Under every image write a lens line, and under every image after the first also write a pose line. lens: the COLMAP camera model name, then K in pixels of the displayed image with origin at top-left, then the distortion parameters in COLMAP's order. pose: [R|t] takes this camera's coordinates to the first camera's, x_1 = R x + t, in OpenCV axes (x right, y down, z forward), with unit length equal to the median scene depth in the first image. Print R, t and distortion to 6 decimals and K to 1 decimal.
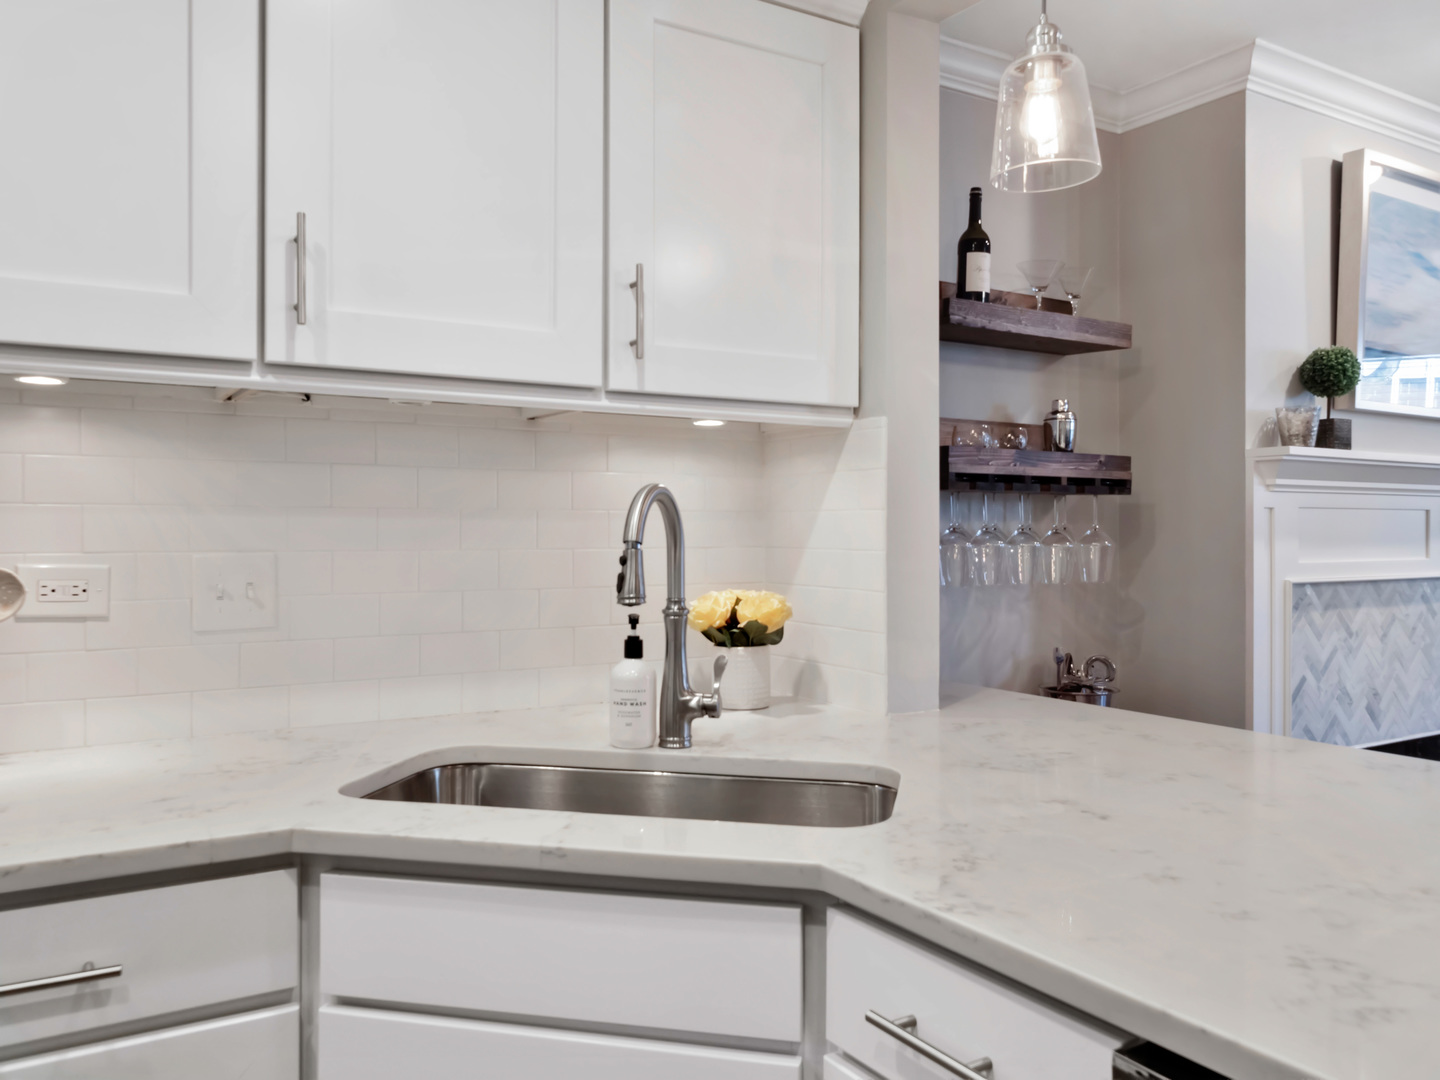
lens RADIAL K [[1112.5, 0, 713.1], [0, 1112.5, 530.0], [0, 0, 1]] dist [0.008729, -0.011412]
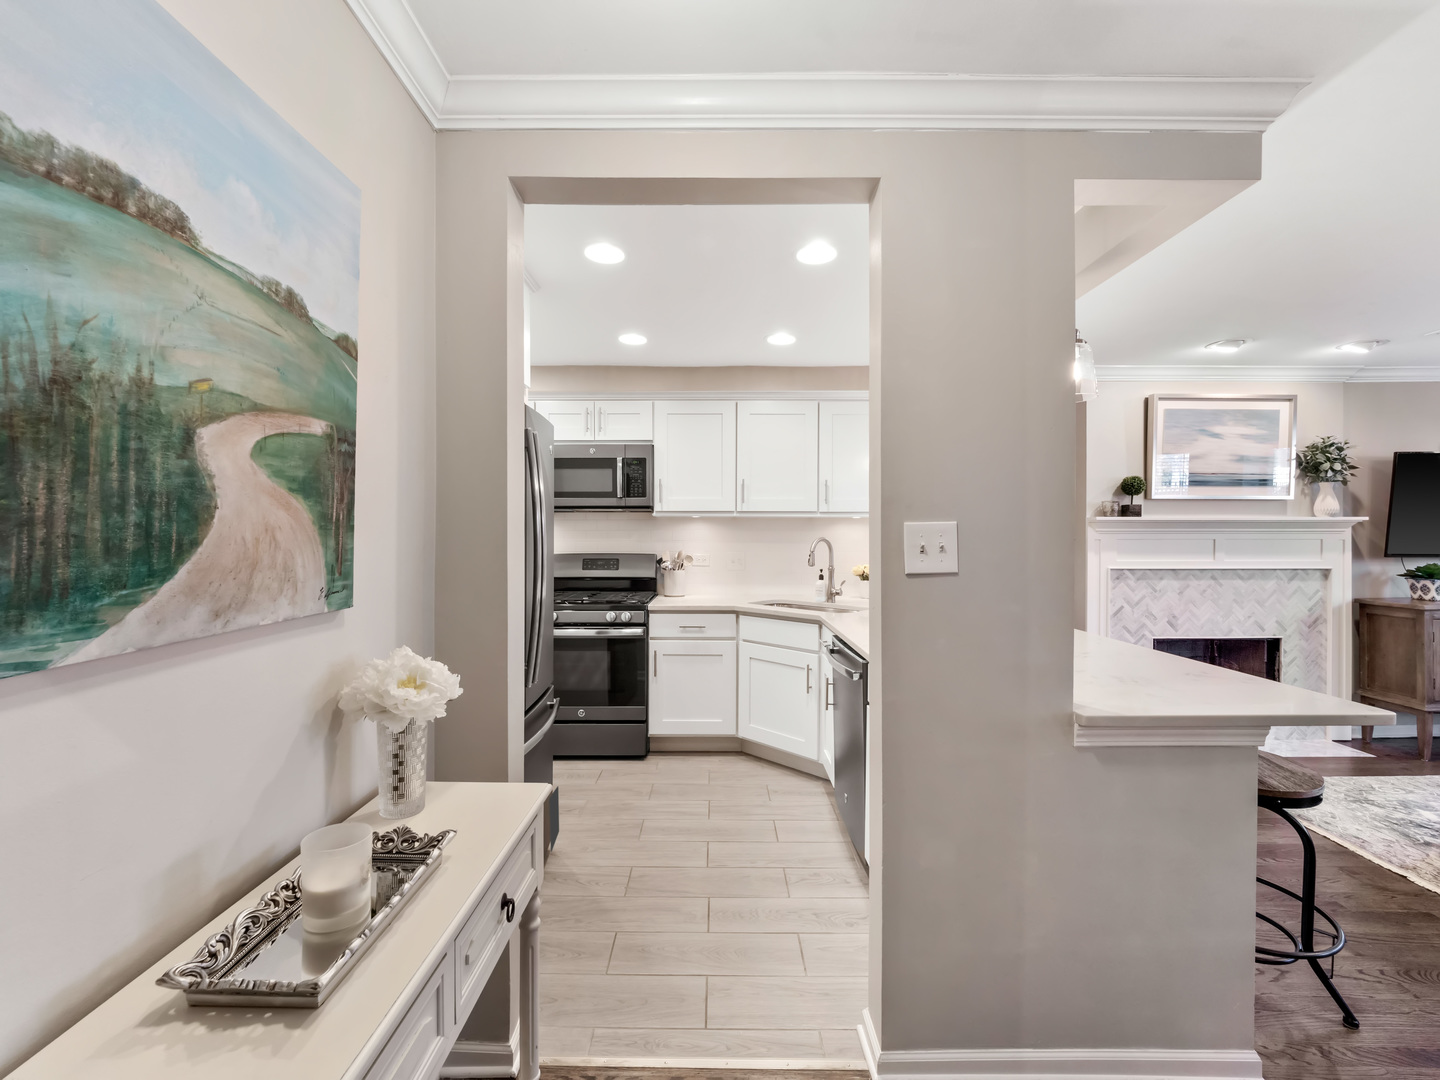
lens RADIAL K [[629.3, 0, 721.1], [0, 629.3, 543.1], [0, 0, 1]] dist [-0.000227, 0.000008]
pose [[0.857224, 0.007373, -0.514891, 0.767506], [-0.001387, 0.999927, 0.012009, -0.042781], [0.514942, -0.009581, 0.857172, -1.102050]]
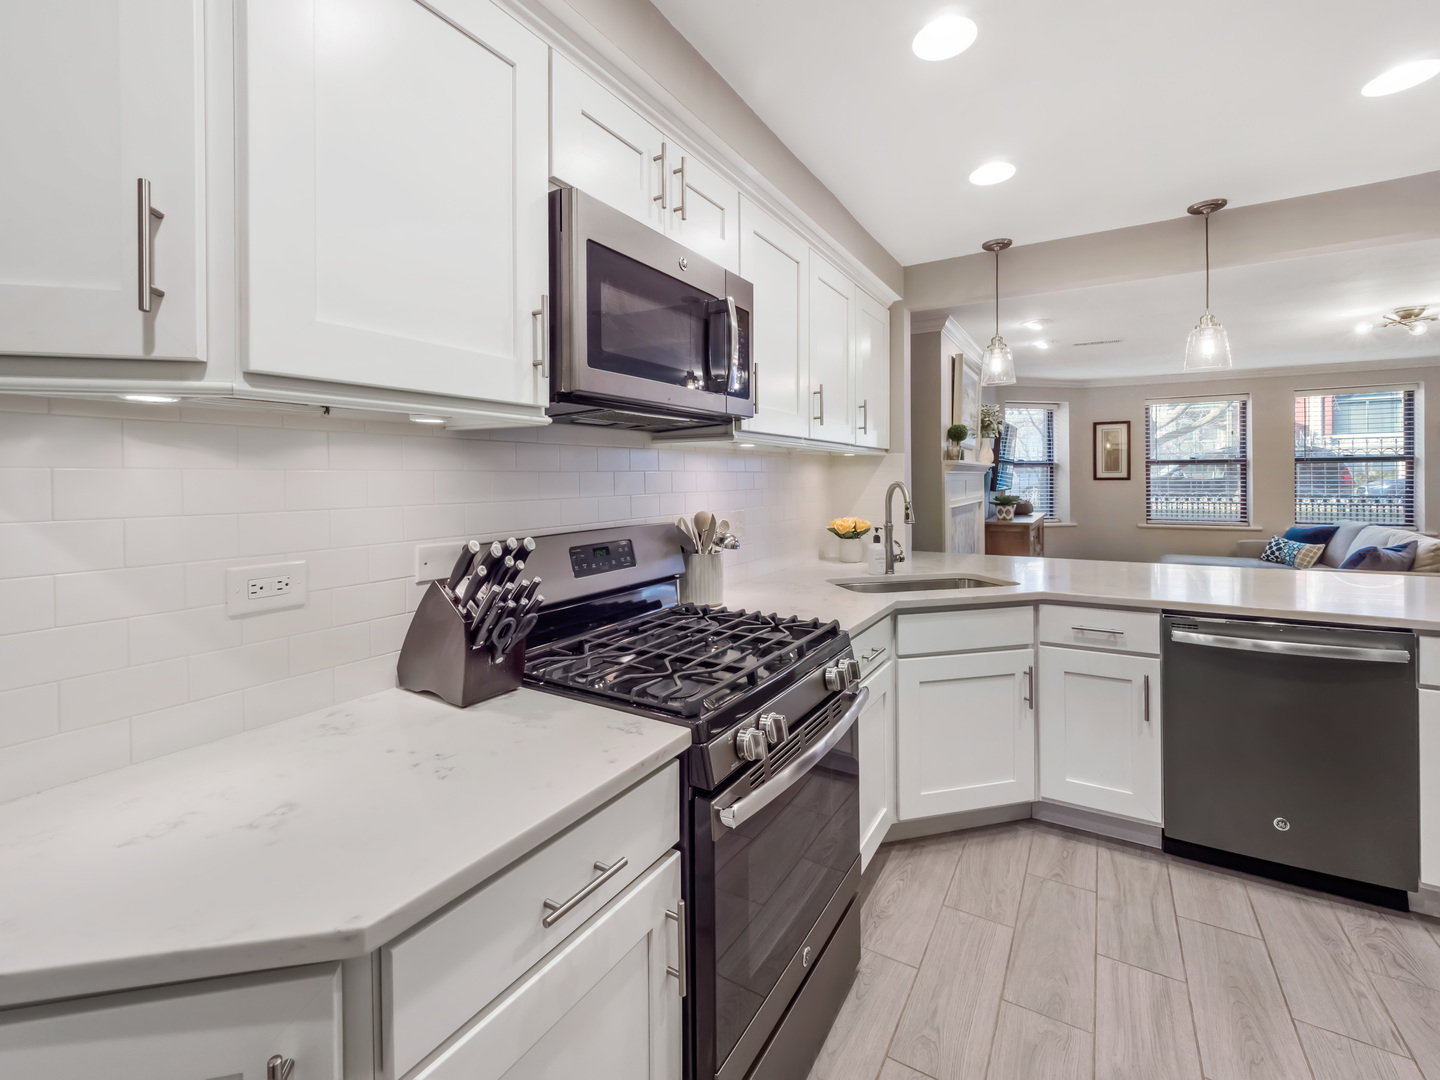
lens RADIAL K [[638.0, 0, 721.3], [0, 638.0, 480.1], [0, 0, 1]] dist [-0.009959, 0.000345]
pose [[0.881873, -0.010405, 0.471372, -1.136087], [0.011621, 0.999932, 0.000330, -0.046380], [-0.471344, 0.005187, 0.881934, -0.215672]]
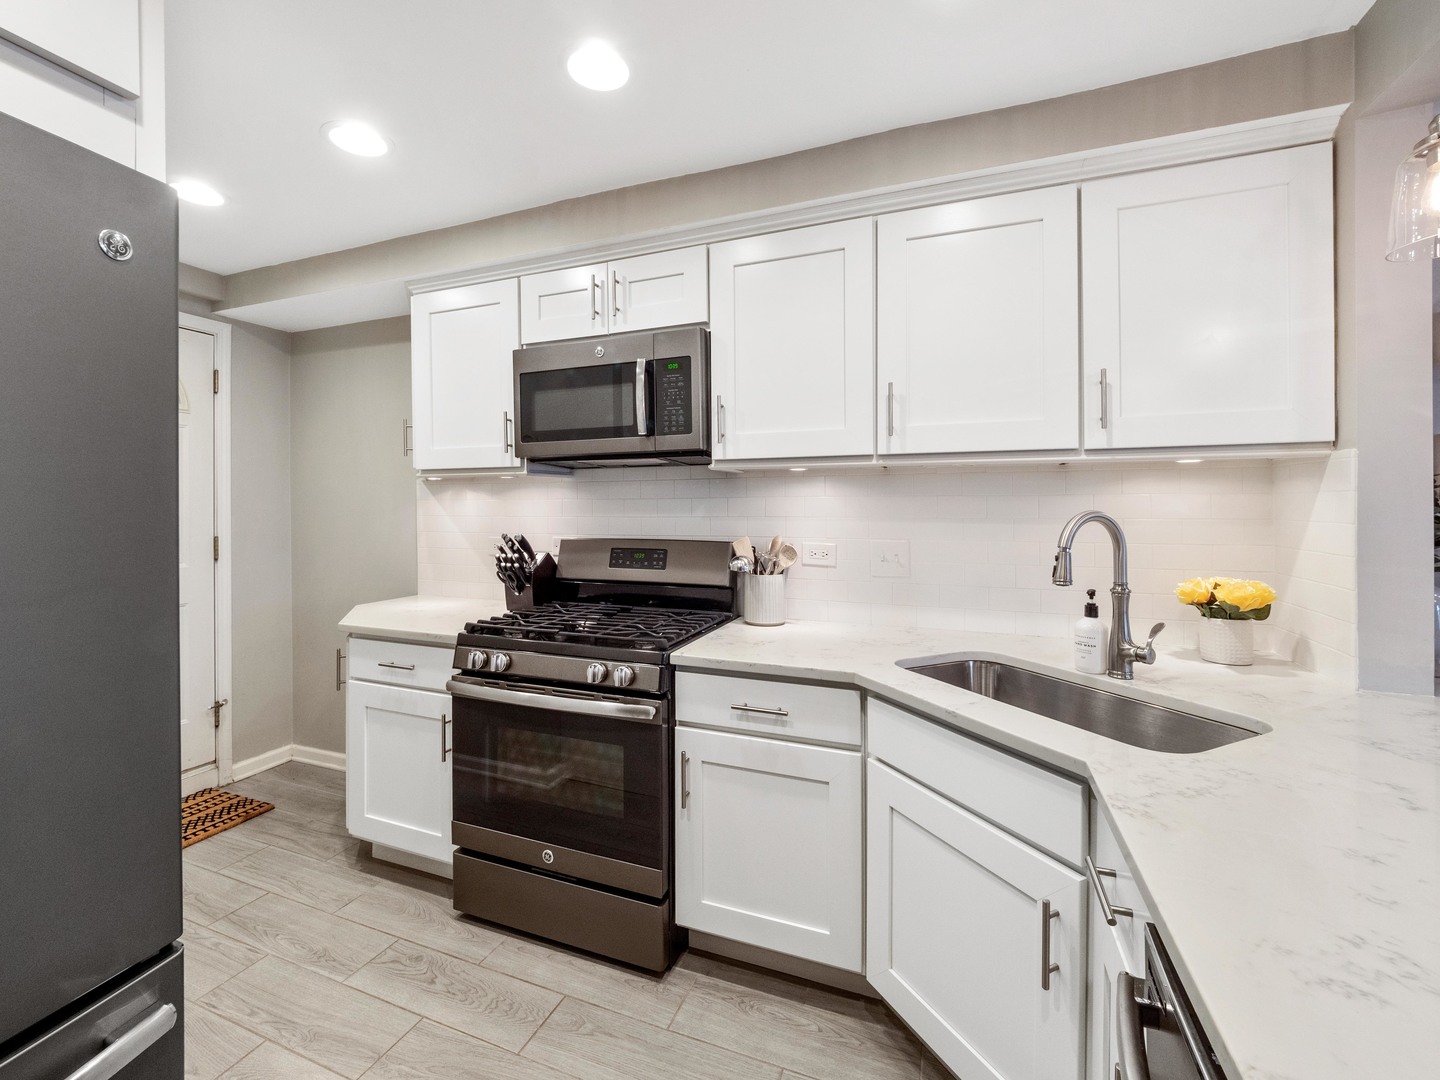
lens RADIAL K [[638.0, 0, 696.9], [0, 638.0, 502.1], [0, 0, 1]] dist [-0.009959, 0.000345]
pose [[0.591360, -0.004294, -0.806396, 0.325344], [0.005114, 0.999986, -0.001575, -0.051309], [0.806392, -0.003192, 0.591373, -0.003098]]
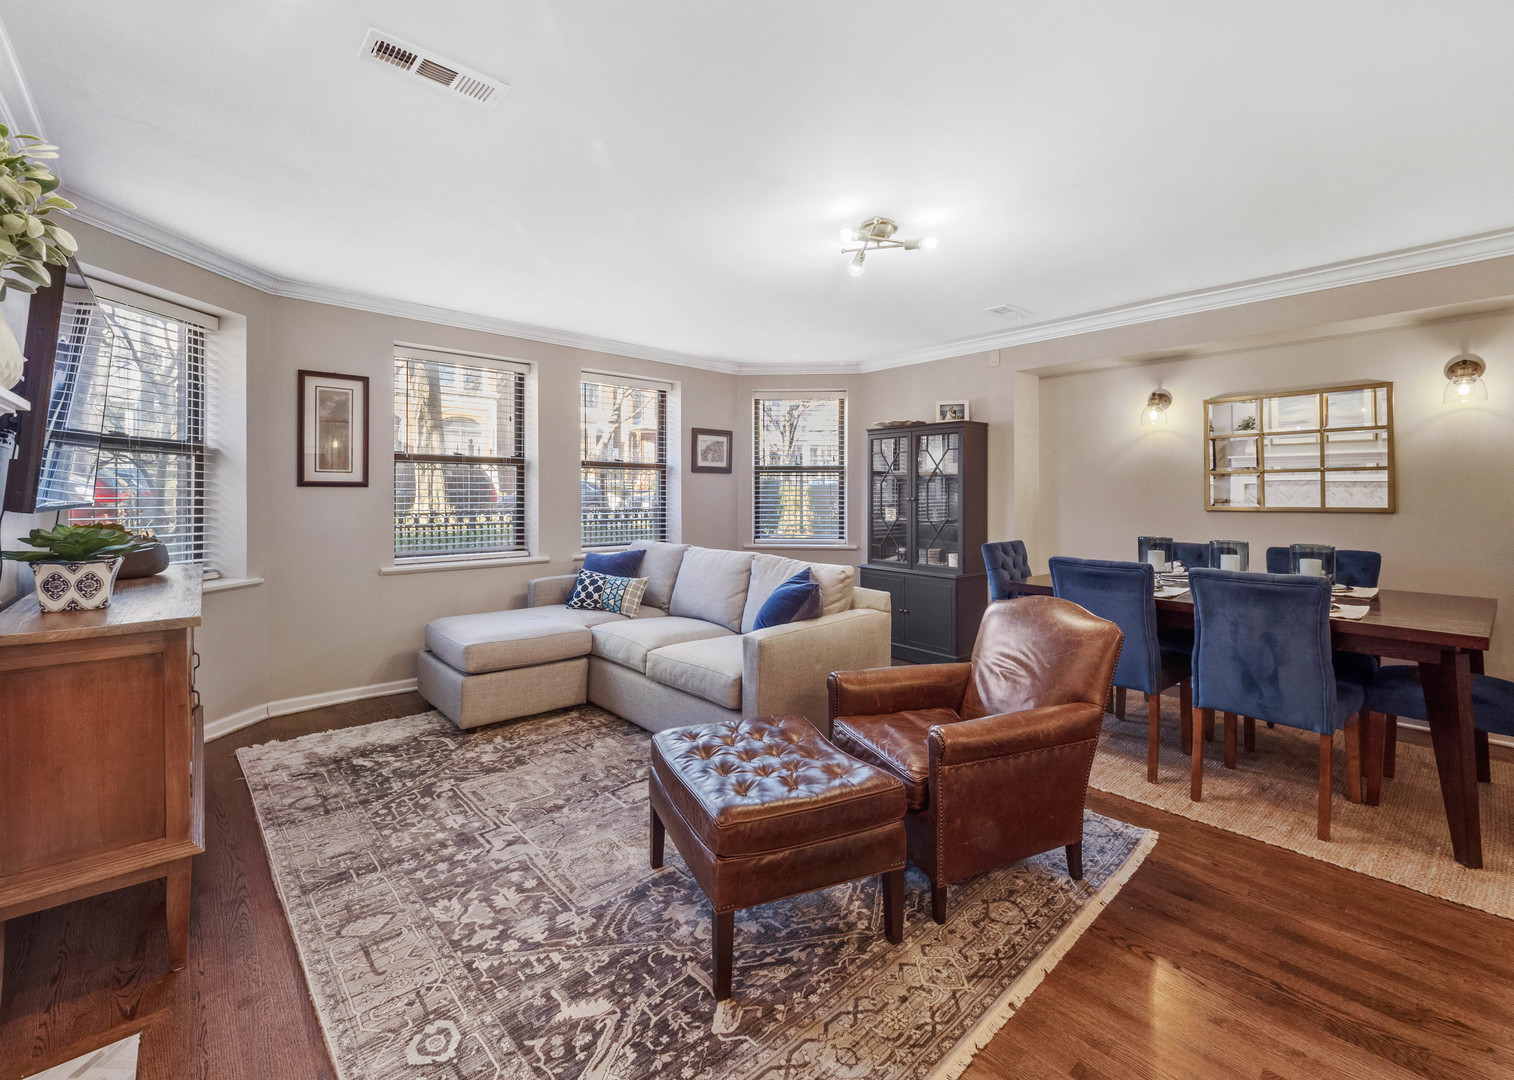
lens RADIAL K [[658.7, 0, 744.9], [0, 658.7, 493.2], [0, 0, 1]] dist [0.000937, -0.000064]
pose [[-0.157901, -0.001548, 0.987454, 0.622265], [0.003770, 0.999991, 0.002171, 0.005764], [-0.987448, 0.004066, -0.157894, 1.199609]]
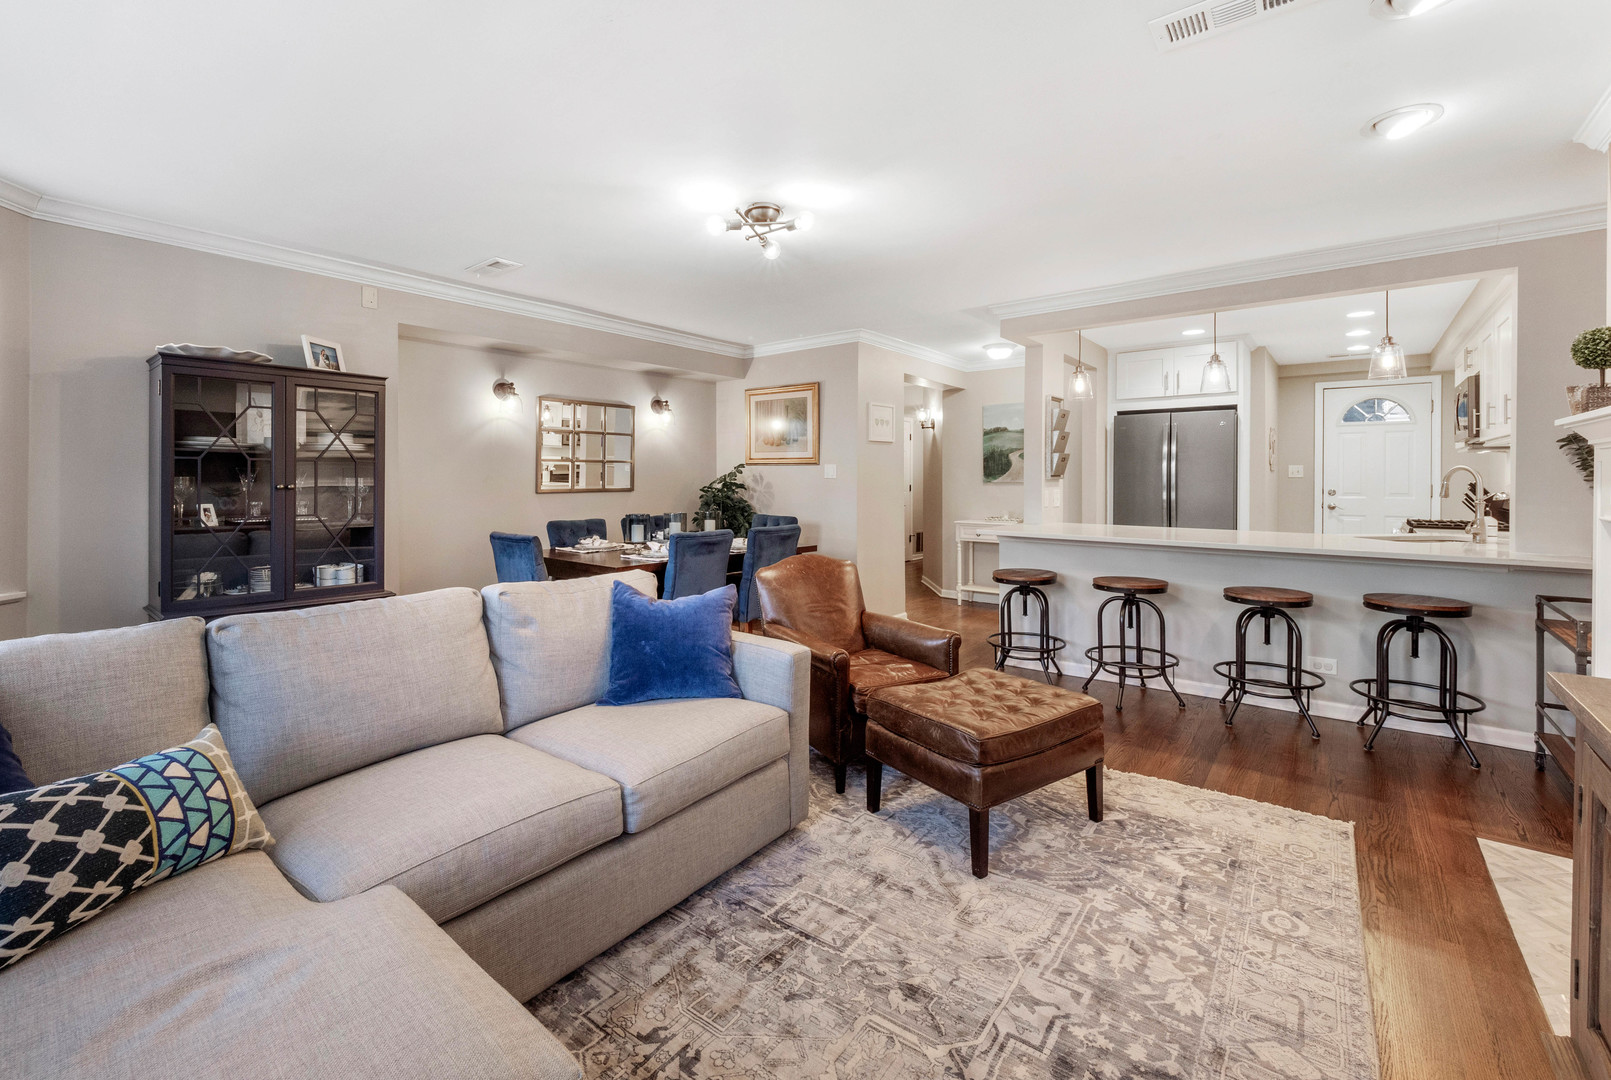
lens RADIAL K [[677.8, 0, 815.7], [0, 677.8, 482.7], [0, 0, 1]] dist [0.010413, 0.000370]
pose [[-0.934826, -0.007340, -0.355029, 2.644228], [-0.011412, 0.999891, 0.009377, -0.003156], [0.354922, 0.012818, -0.934808, 2.228520]]
